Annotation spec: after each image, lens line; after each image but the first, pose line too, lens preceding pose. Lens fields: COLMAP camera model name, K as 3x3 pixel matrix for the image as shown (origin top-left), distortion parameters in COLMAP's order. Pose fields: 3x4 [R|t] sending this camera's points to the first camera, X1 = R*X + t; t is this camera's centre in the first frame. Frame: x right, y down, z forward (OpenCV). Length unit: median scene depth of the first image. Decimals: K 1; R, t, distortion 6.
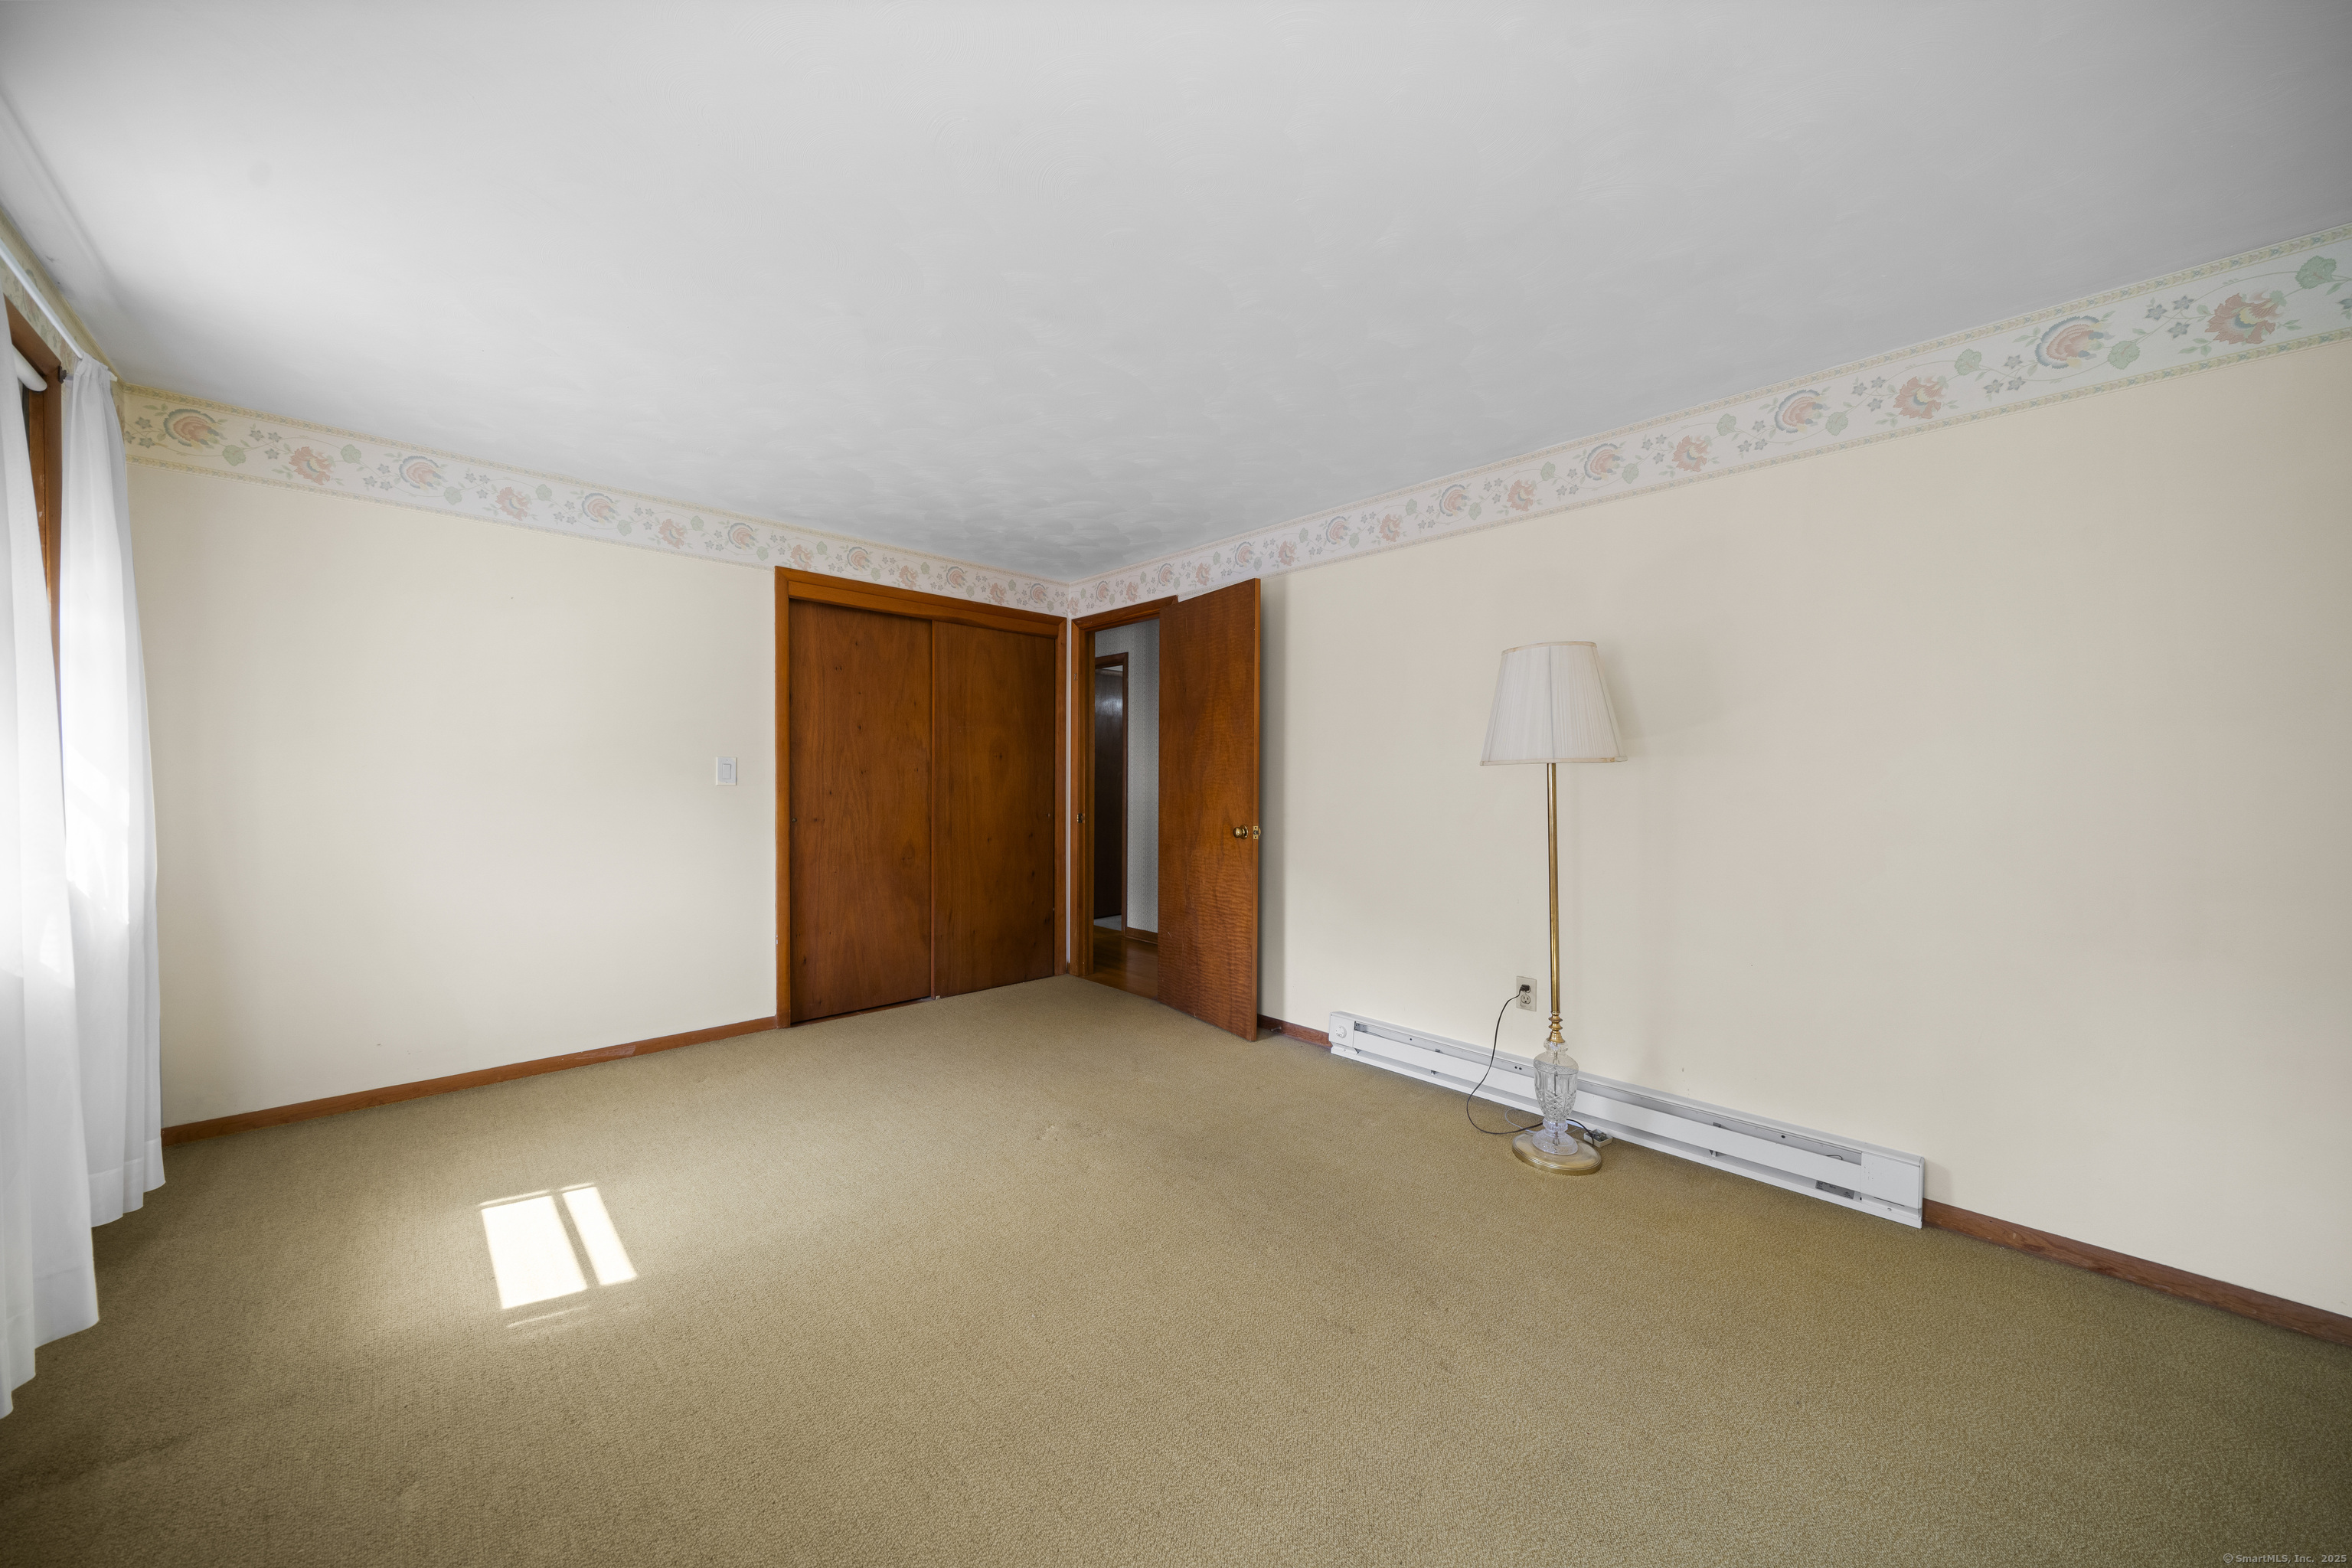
lens RADIAL K [[799.7, 0, 1172.3], [0, 799.7, 790.7], [0, 0, 1]] dist [-0.001605, -0.000165]
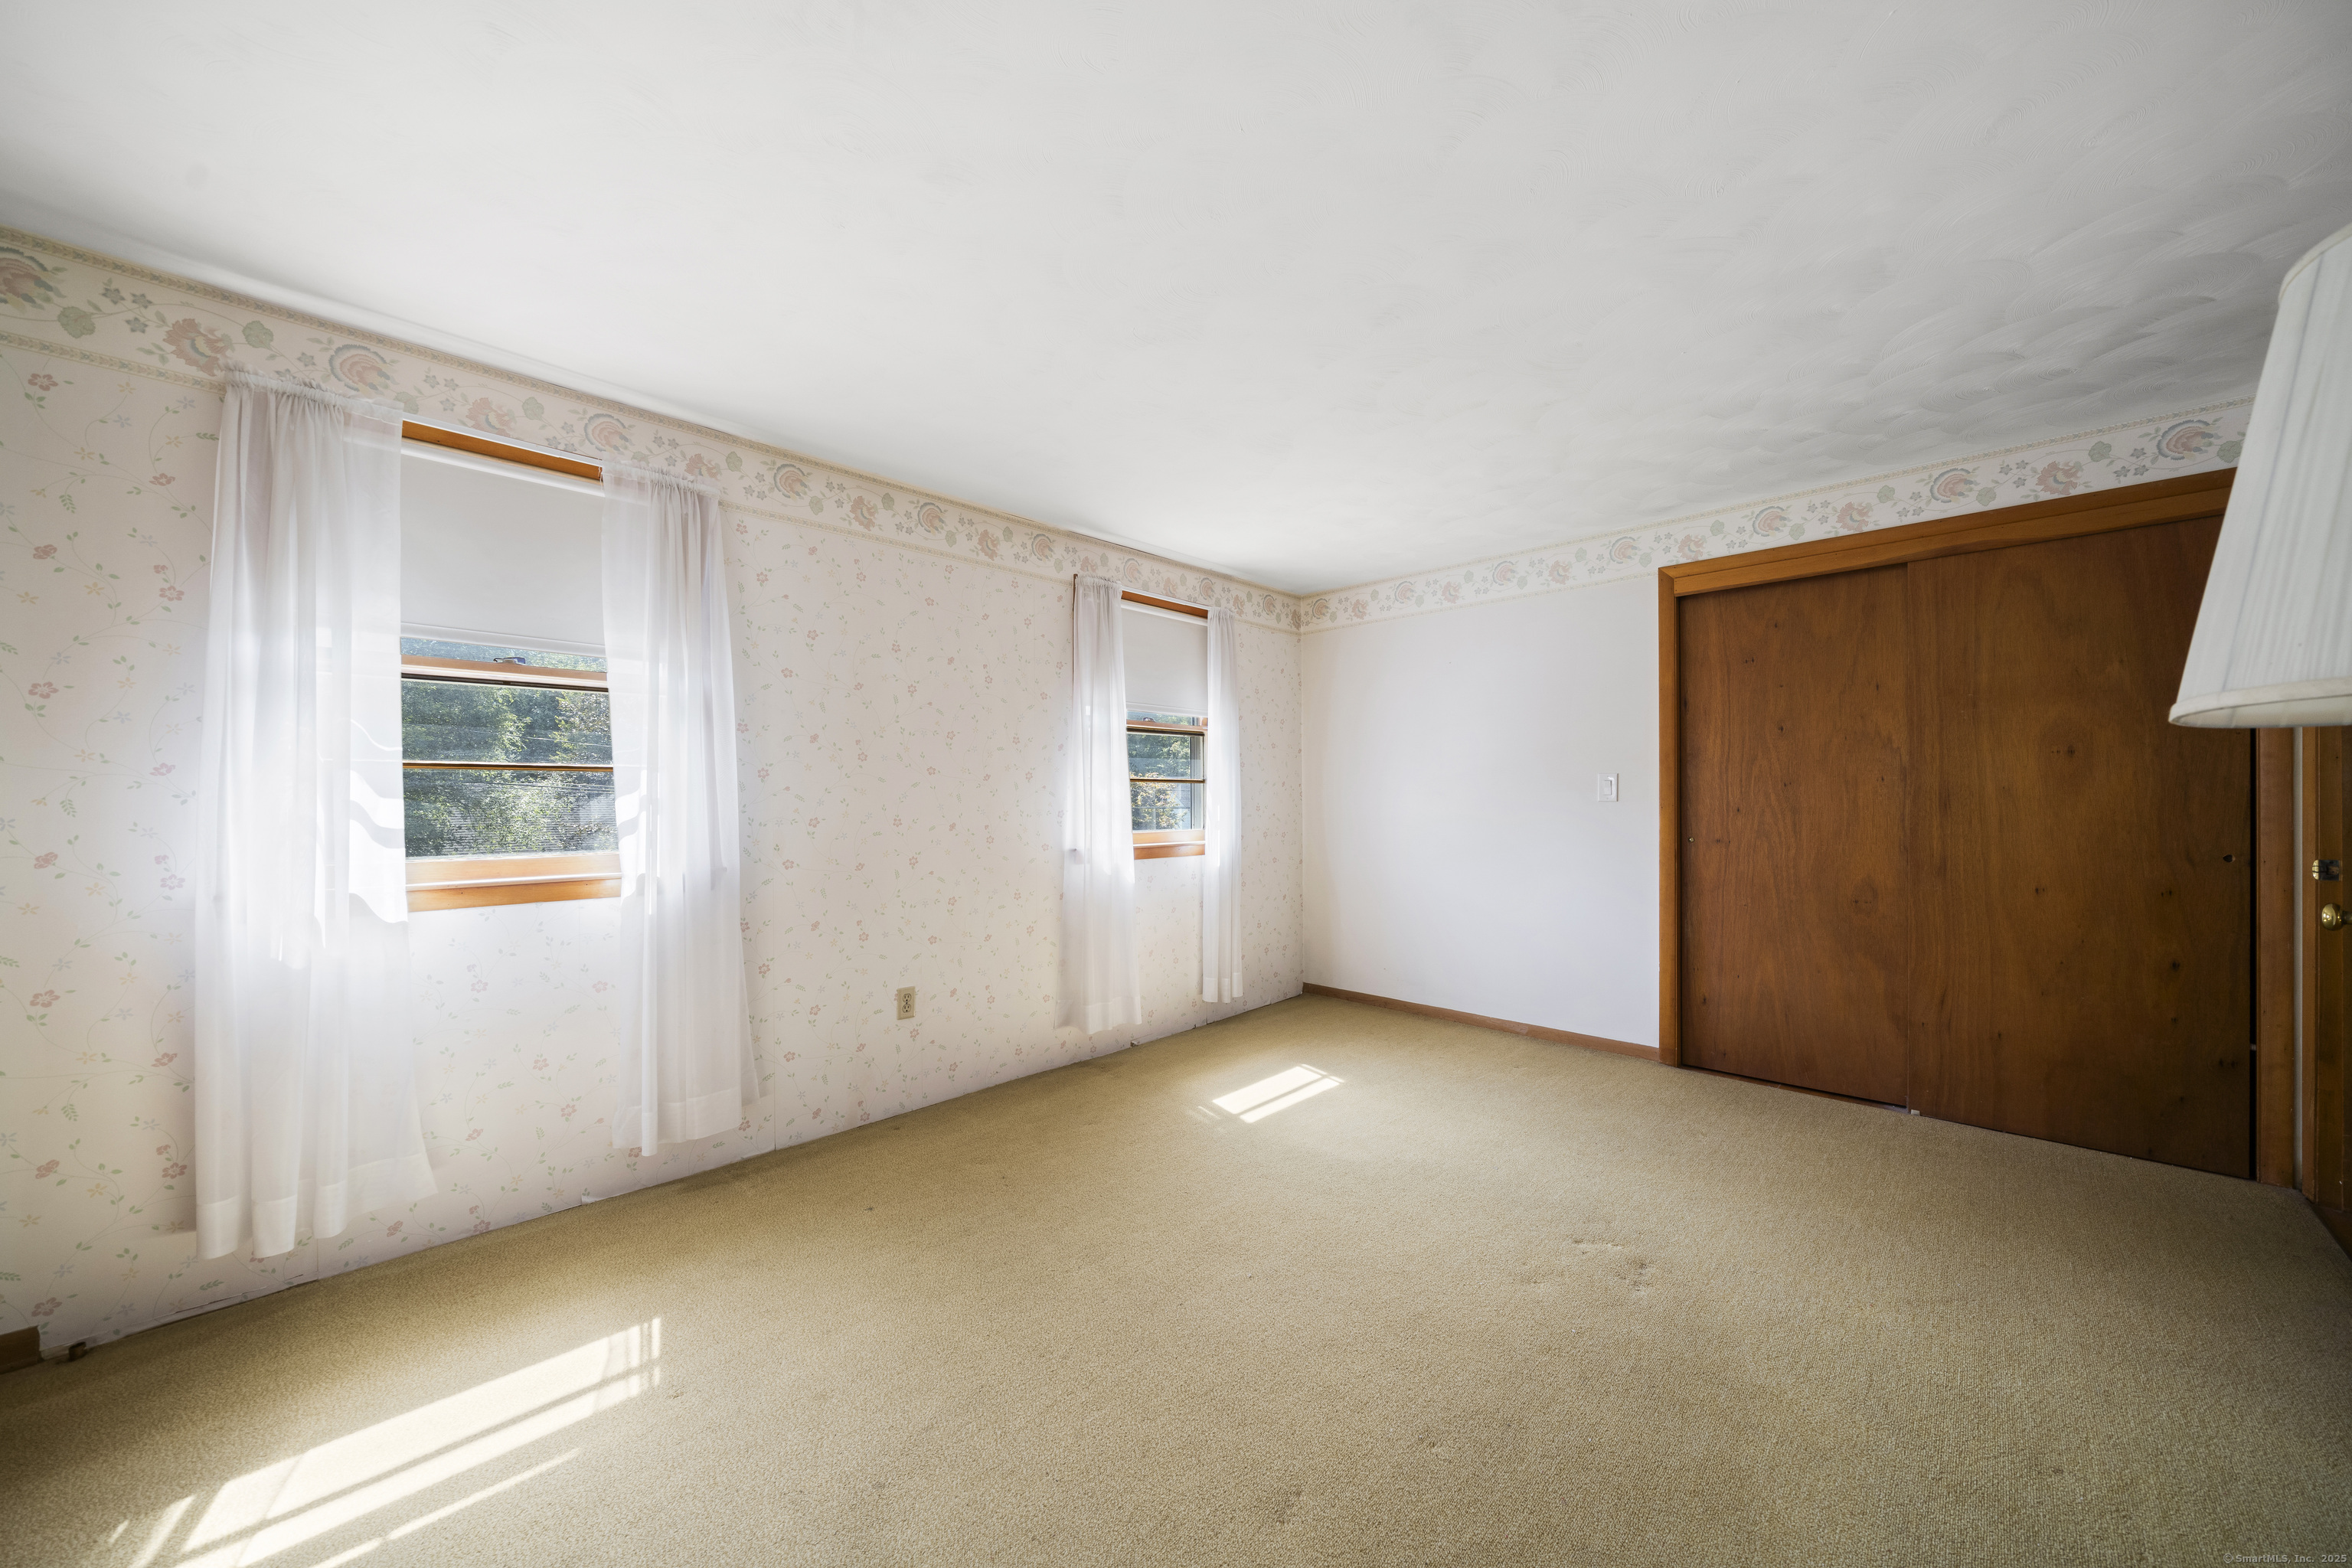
lens RADIAL K [[838.6, 0, 1173.5], [0, 838.6, 793.8], [0, 0, 1]] dist [-0.000718, -0.000208]
pose [[0.035122, -0.015268, -0.999266, 0.449171], [-0.009832, 0.999830, -0.015622, 0.005477], [0.999335, 0.010374, 0.034966, 0.383647]]
